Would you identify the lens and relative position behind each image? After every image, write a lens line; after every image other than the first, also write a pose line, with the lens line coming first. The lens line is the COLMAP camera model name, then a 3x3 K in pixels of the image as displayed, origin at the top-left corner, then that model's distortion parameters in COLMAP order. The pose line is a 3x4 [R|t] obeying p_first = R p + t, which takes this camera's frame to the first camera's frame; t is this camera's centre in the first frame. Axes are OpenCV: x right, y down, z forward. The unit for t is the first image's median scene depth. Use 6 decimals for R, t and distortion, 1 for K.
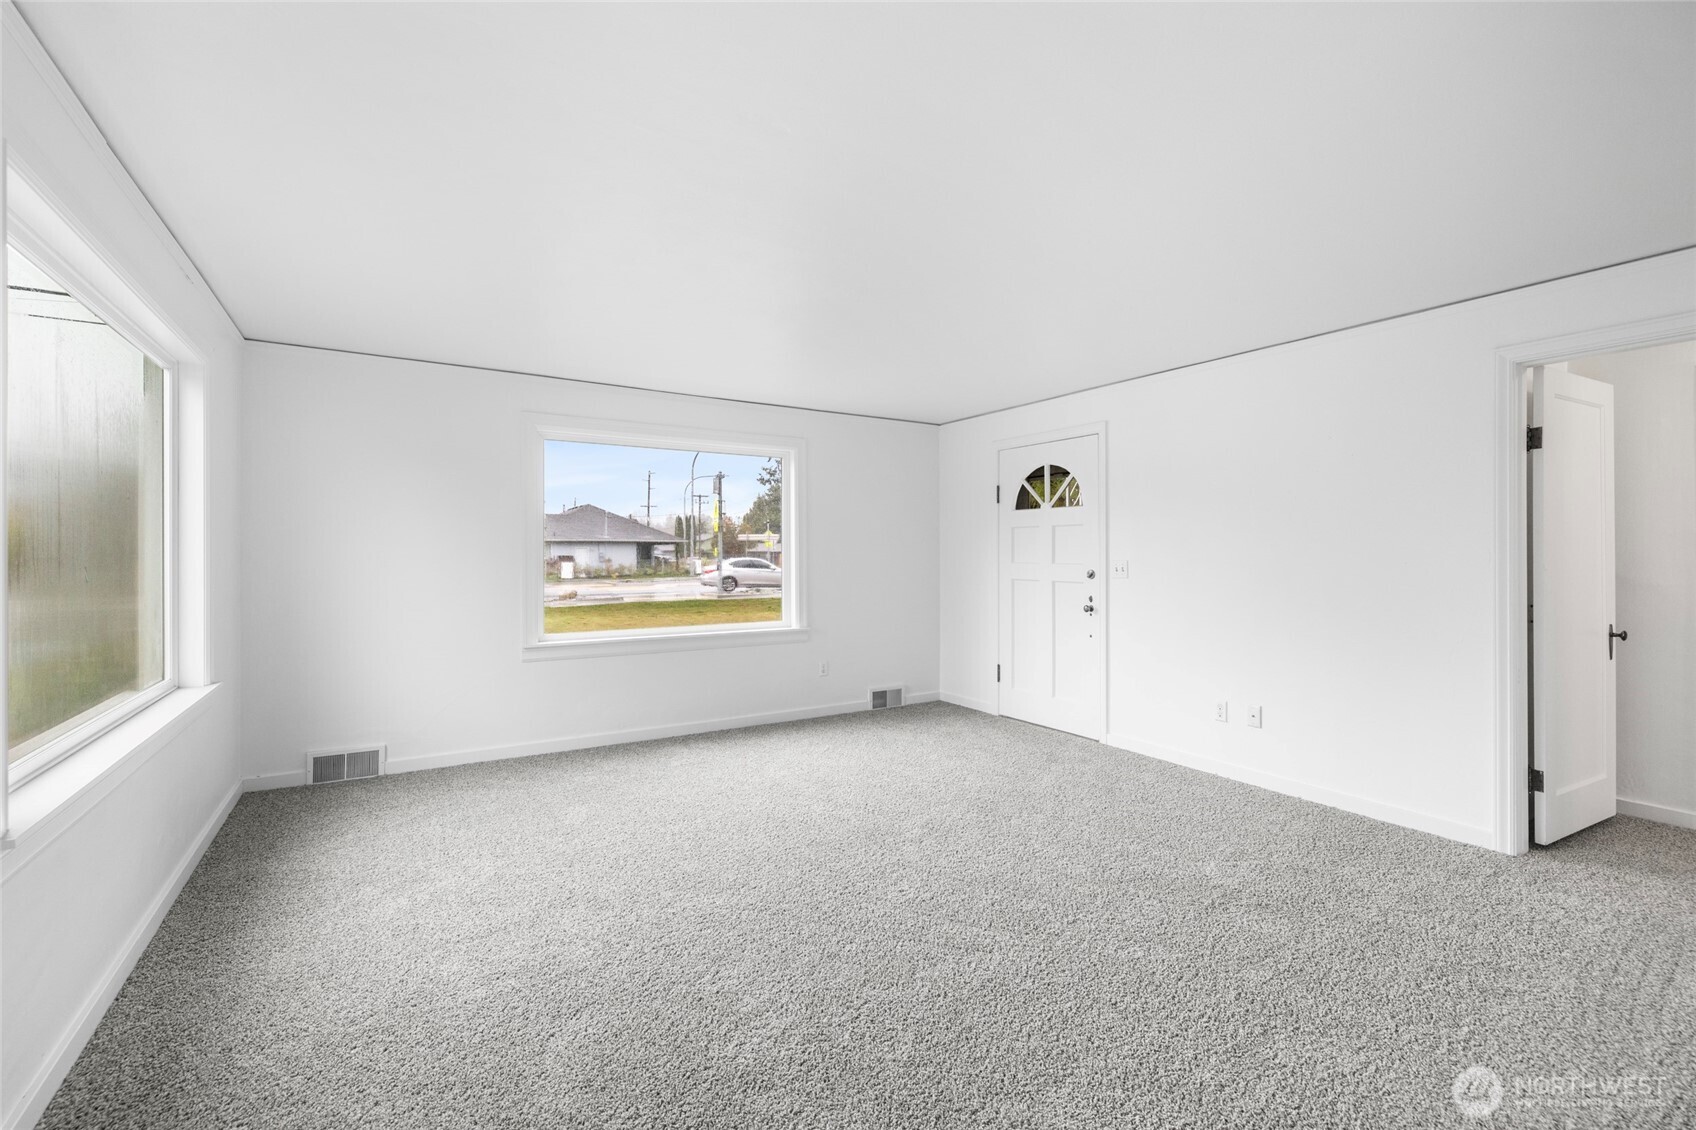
lens RADIAL K [[730.0, 0, 832.1], [0, 730.0, 541.1], [0, 0, 1]] dist [0.001157, 0.000527]
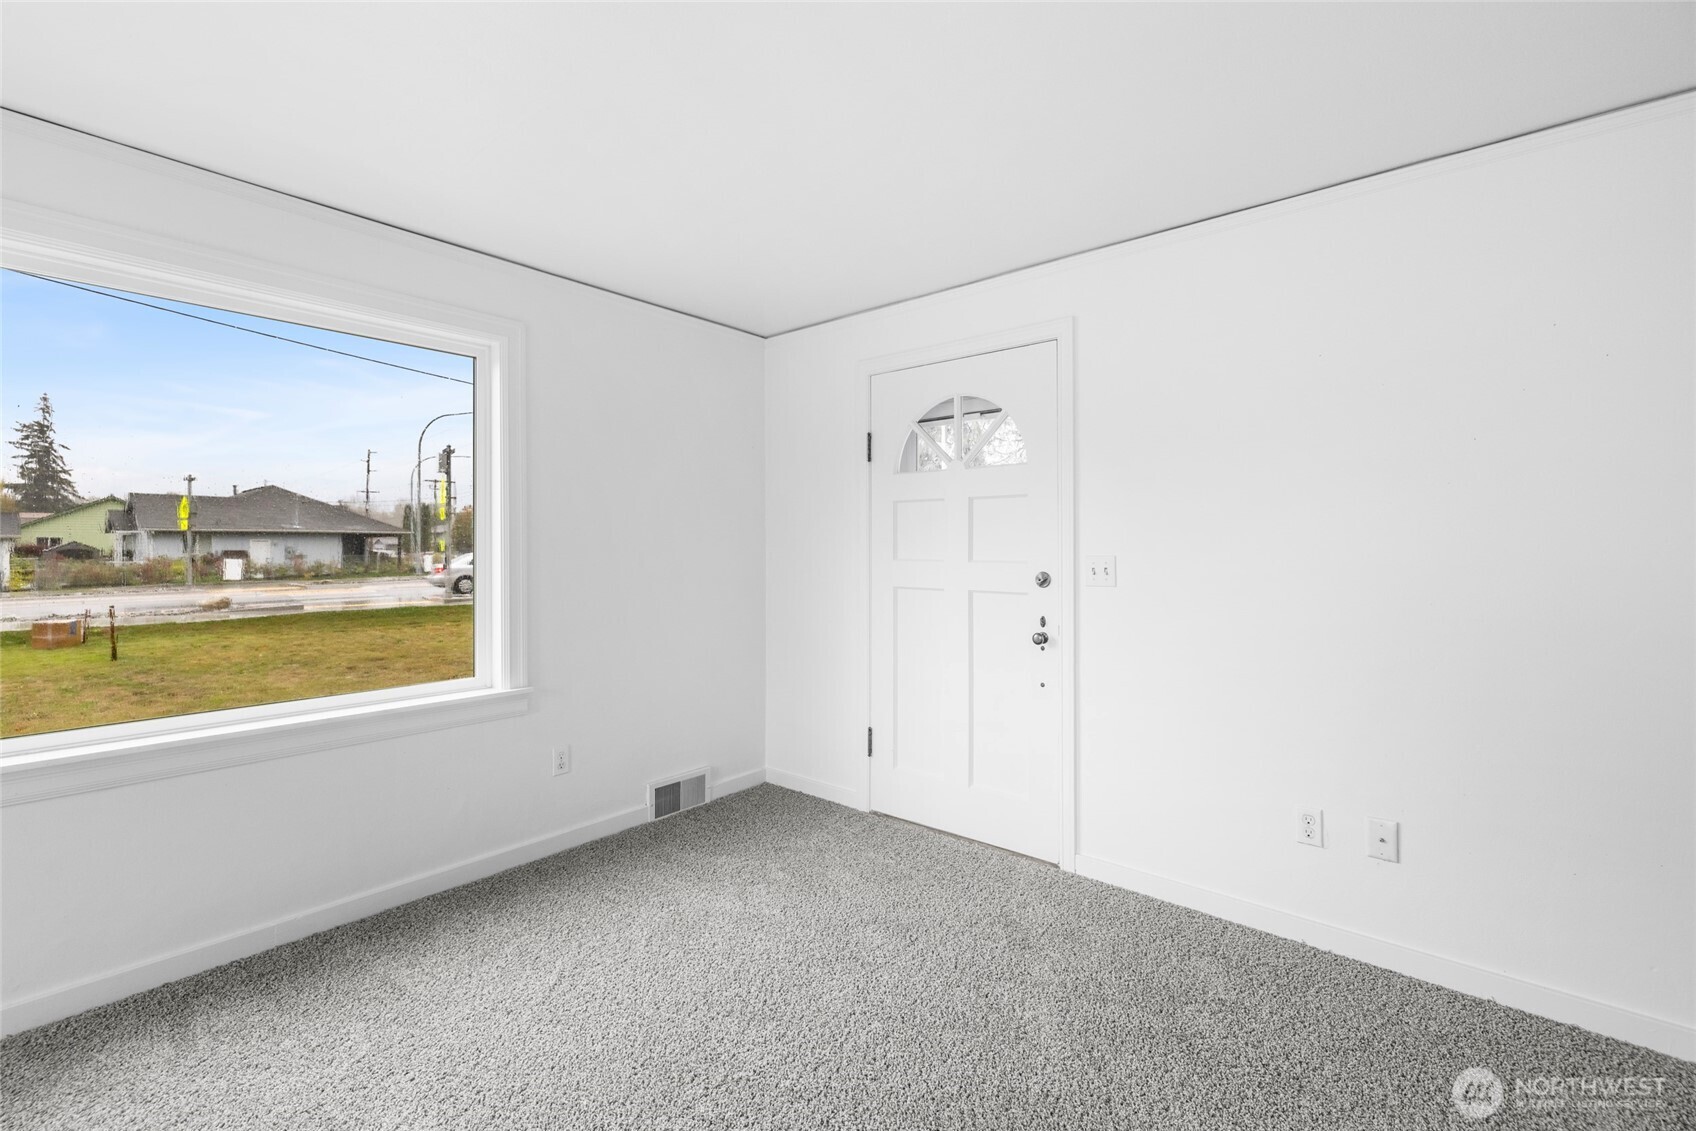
lens RADIAL K [[730.0, 0, 832.1], [0, 730.0, 541.6], [0, 0, 1]] dist [0.001157, 0.000527]
pose [[0.952172, 0.003765, 0.305540, 0.003294], [-0.006049, 0.999960, 0.006530, 0.002795], [-0.305503, -0.008066, 0.952157, 0.112707]]
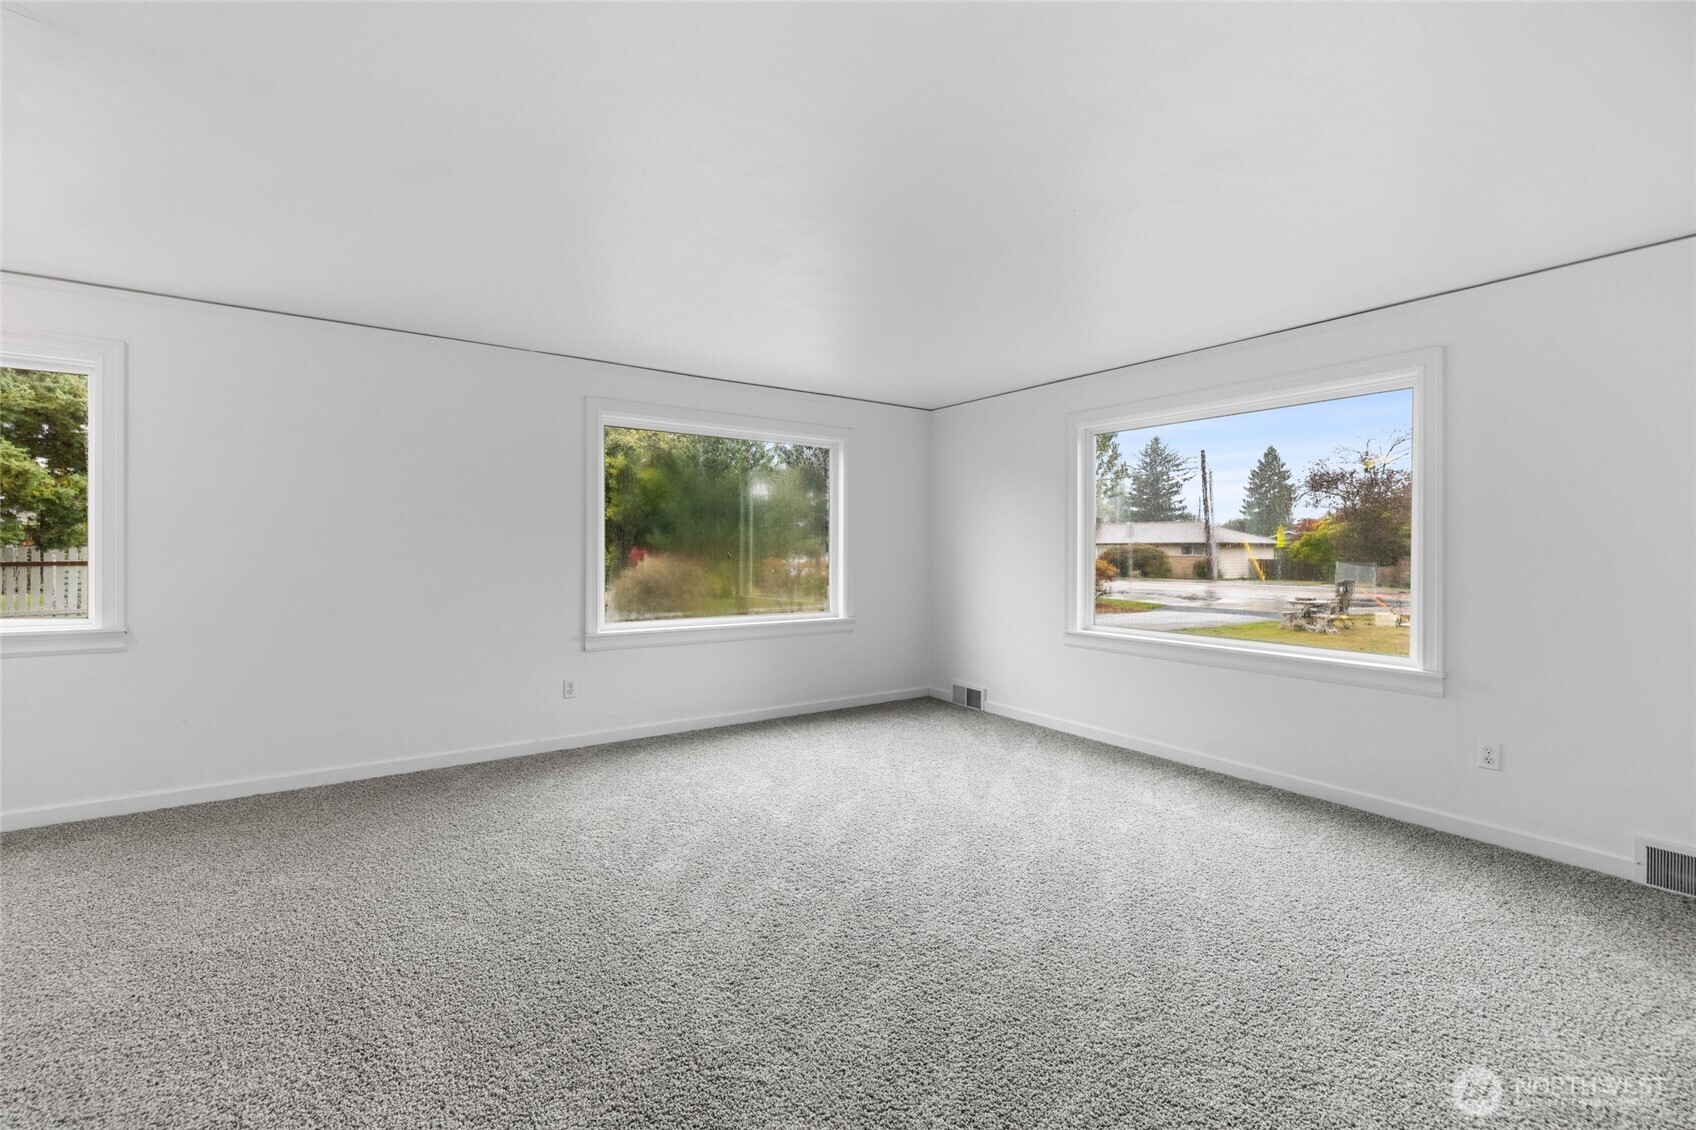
lens RADIAL K [[709.5, 0, 836.8], [0, 709.5, 559.9], [0, 0, 1]] dist [-0.000829, -0.000024]
pose [[0.035503, 0.010914, -0.999310, 0.127645], [0.010958, 0.999876, 0.011310, 0.004629], [0.999309, -0.011352, 0.035379, 0.128772]]
